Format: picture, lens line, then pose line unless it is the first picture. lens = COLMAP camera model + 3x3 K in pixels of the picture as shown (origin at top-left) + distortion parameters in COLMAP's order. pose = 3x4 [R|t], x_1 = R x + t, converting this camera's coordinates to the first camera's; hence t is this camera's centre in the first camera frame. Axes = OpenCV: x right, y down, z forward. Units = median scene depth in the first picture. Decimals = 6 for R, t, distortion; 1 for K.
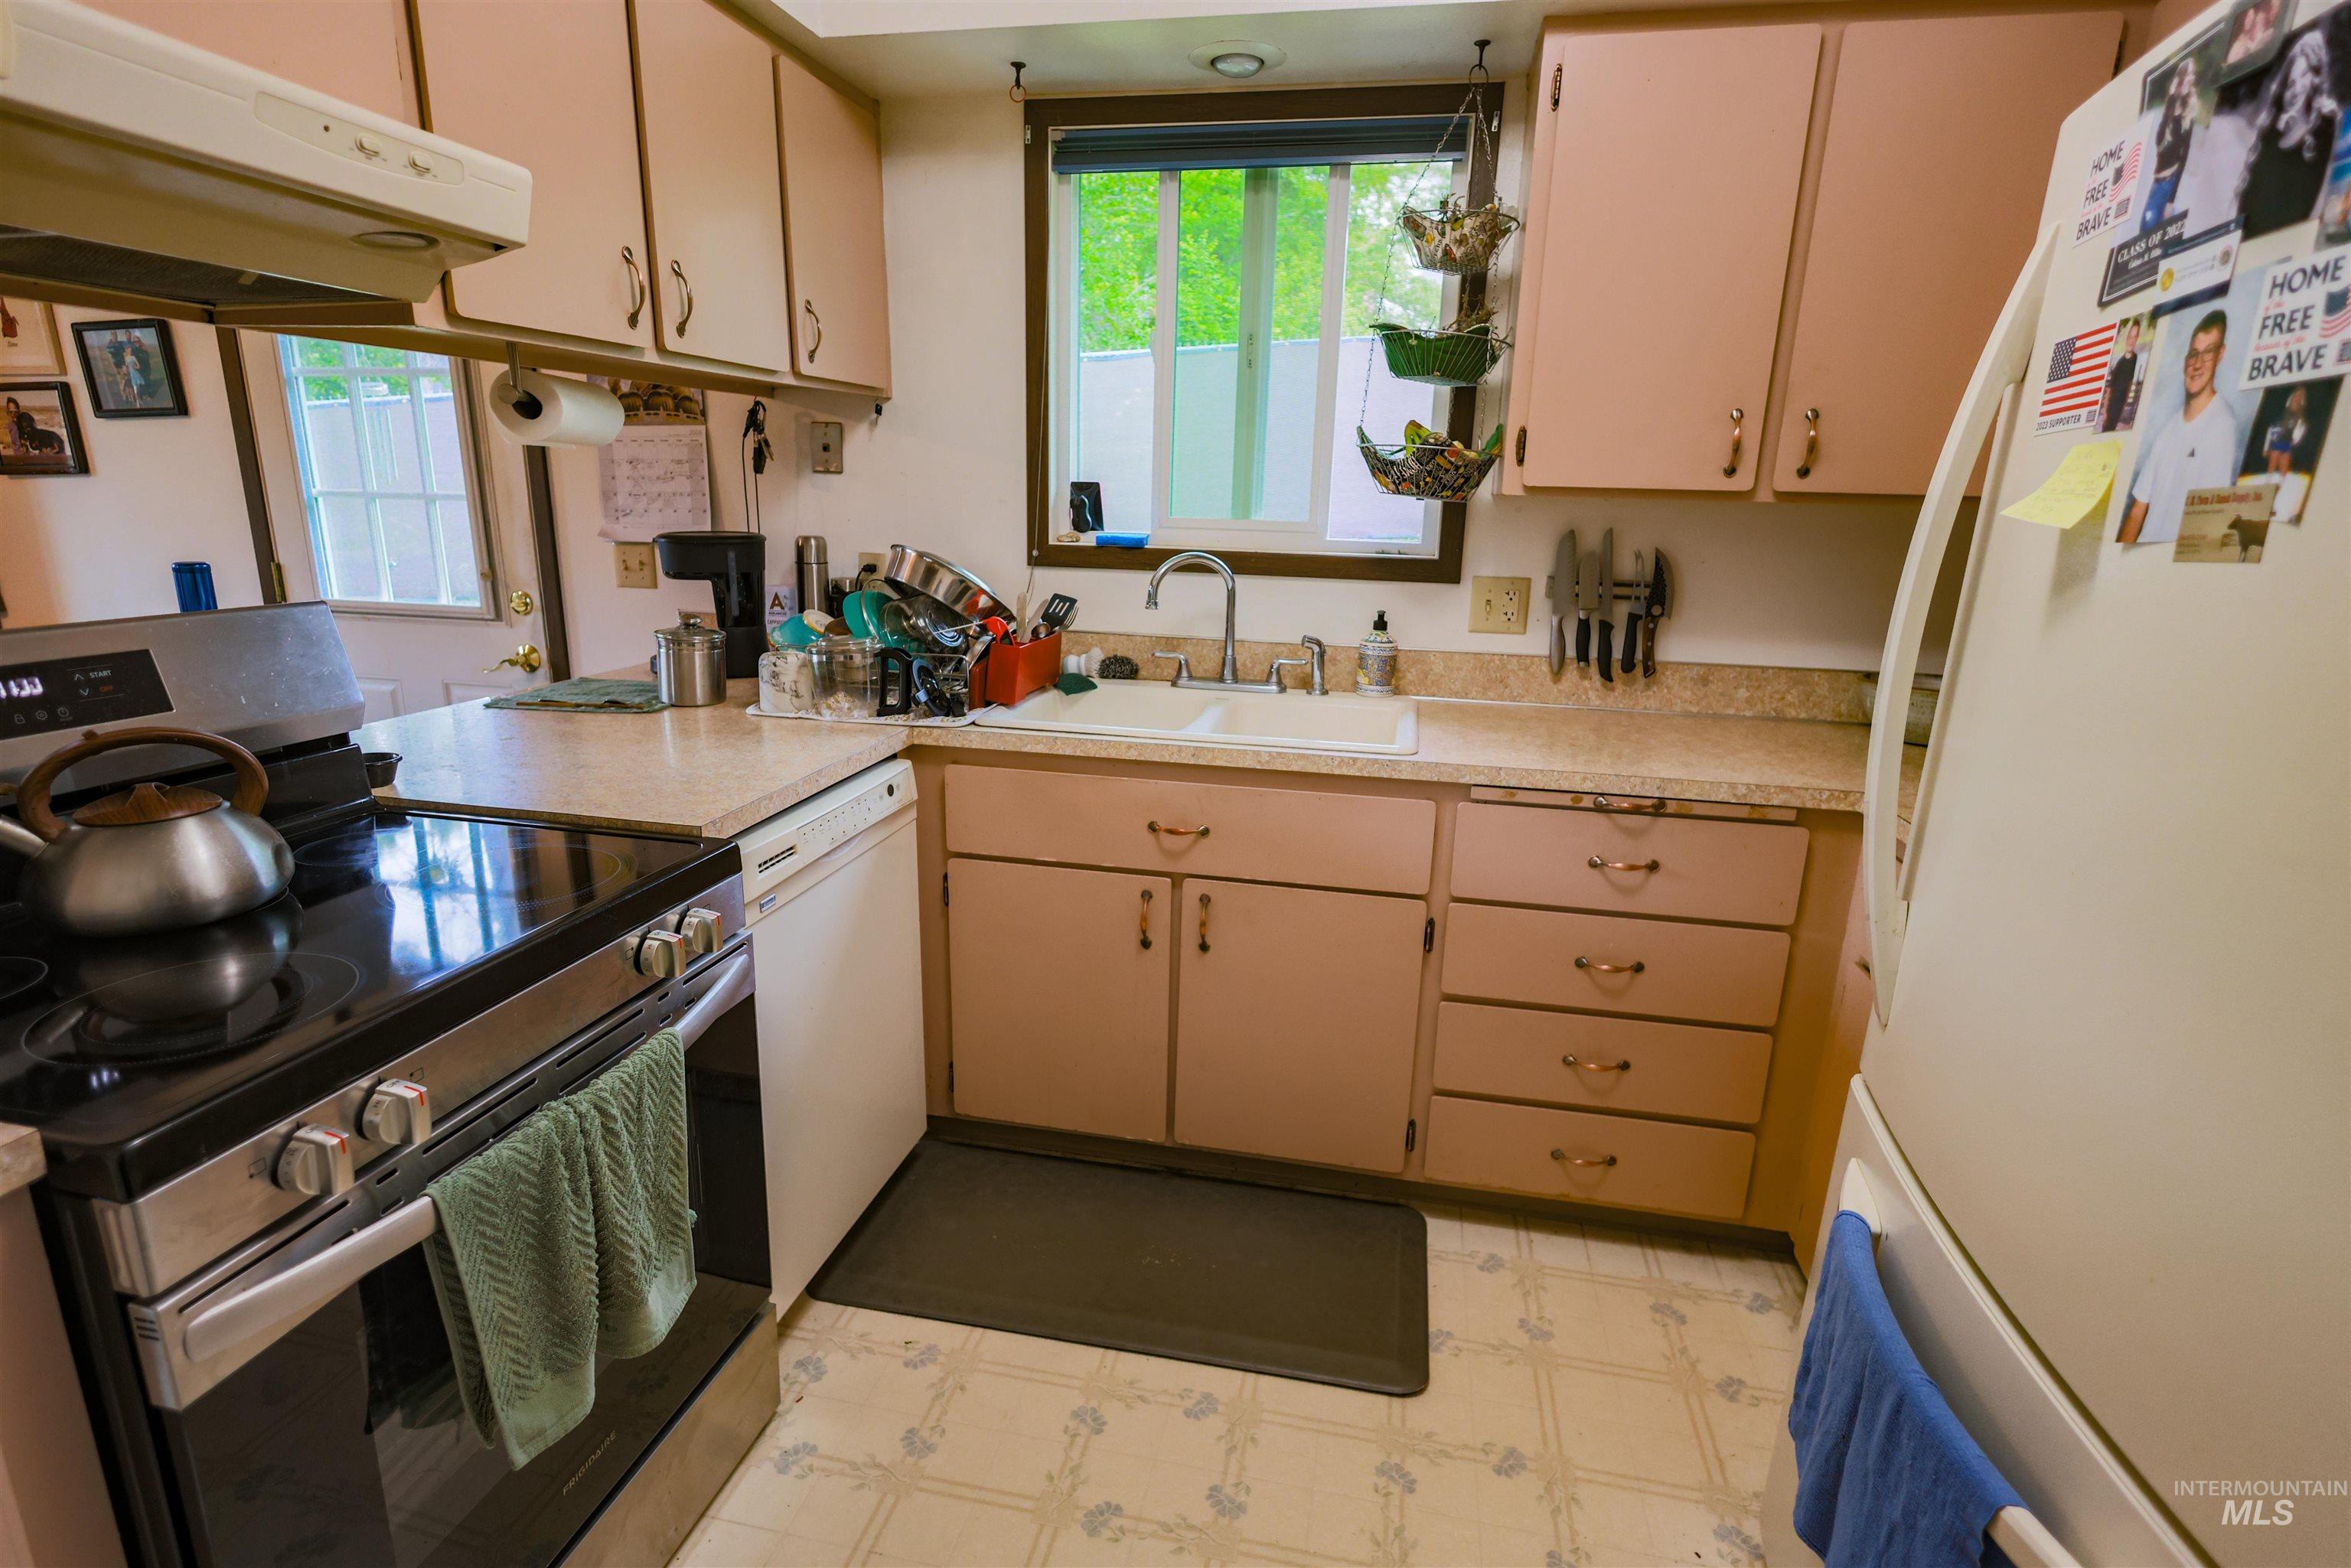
lens RADIAL K [[1145.0, 0, 1176.3], [0, 1145.0, 785.9], [0, 0, 1]] dist [-0.001418, 0.001431]
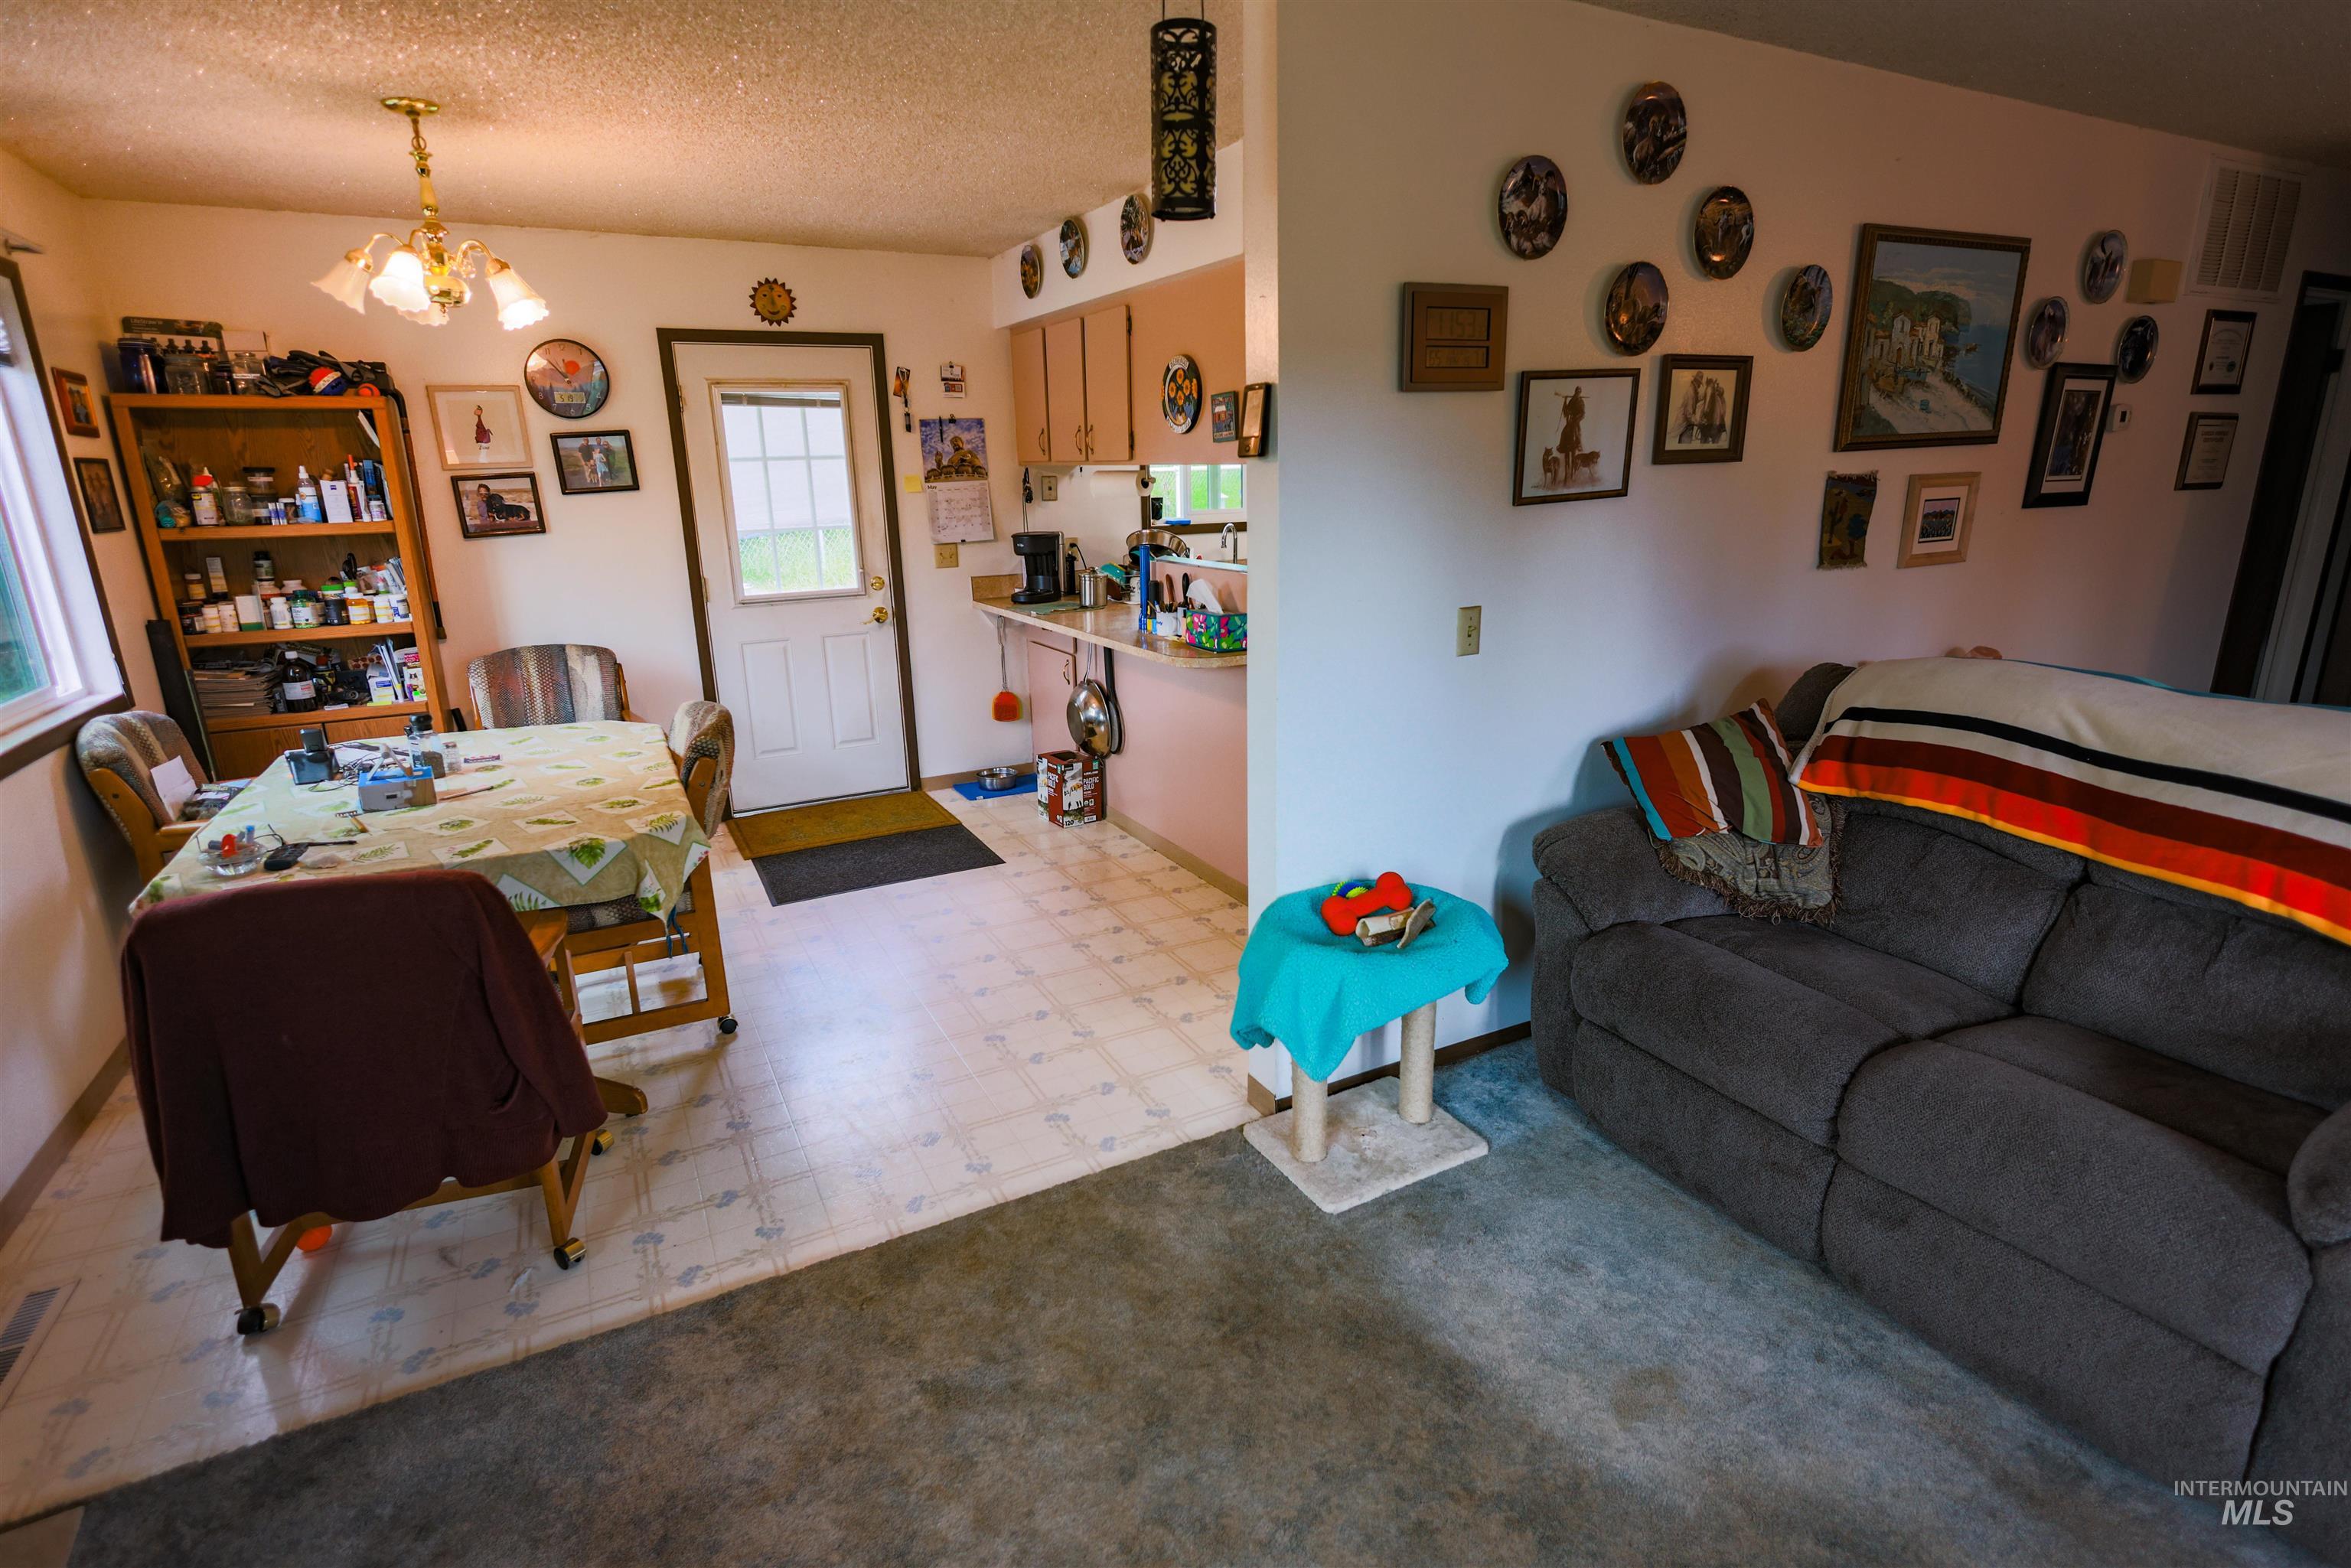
lens RADIAL K [[1145.0, 0, 1170.7], [0, 1145.0, 779.1], [0, 0, 1]] dist [-0.001418, 0.001431]
pose [[0.773337, -0.209882, 0.598247, -1.382131], [0.200235, 0.976172, 0.083631, 0.082034], [-0.601544, 0.055115, 0.796936, -0.697214]]
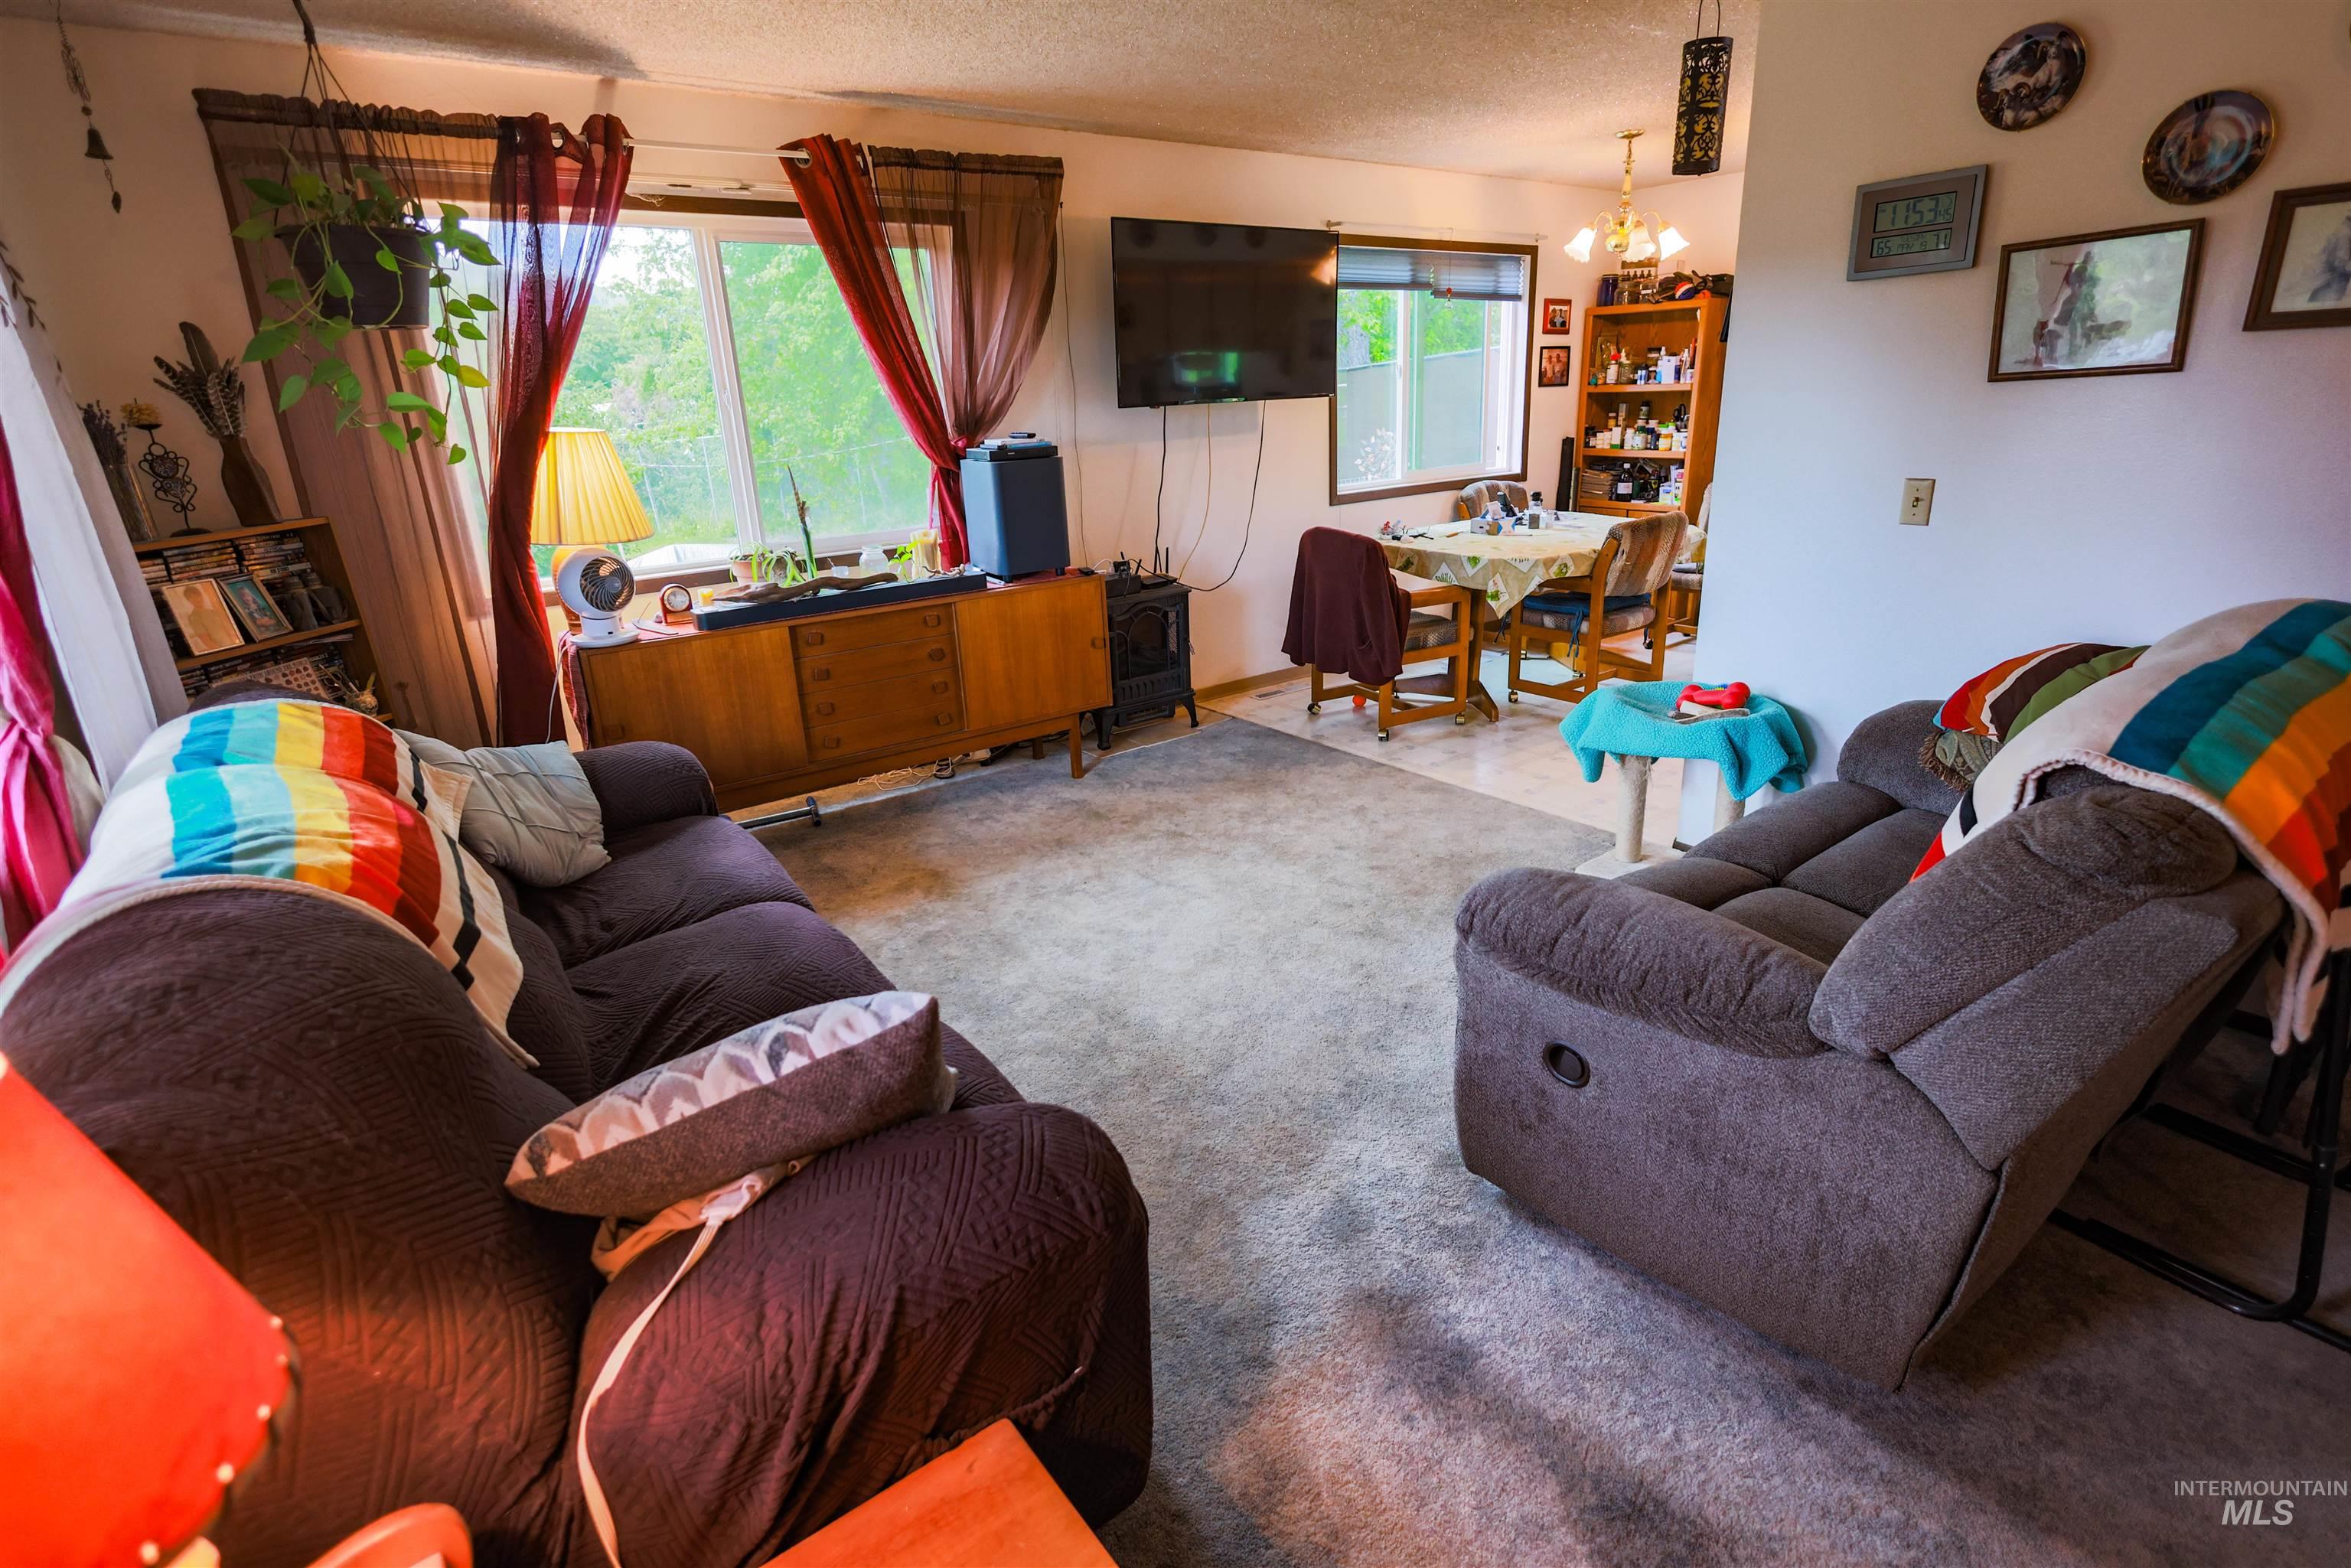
lens RADIAL K [[1145.0, 0, 1186.5], [0, 1145.0, 770.3], [0, 0, 1]] dist [-0.001418, 0.001431]
pose [[0.747370, 0.157191, -0.645546, -0.410684], [-0.108964, 0.987453, 0.114294, 0.275880], [0.655412, -0.015079, 0.755121, -1.274897]]
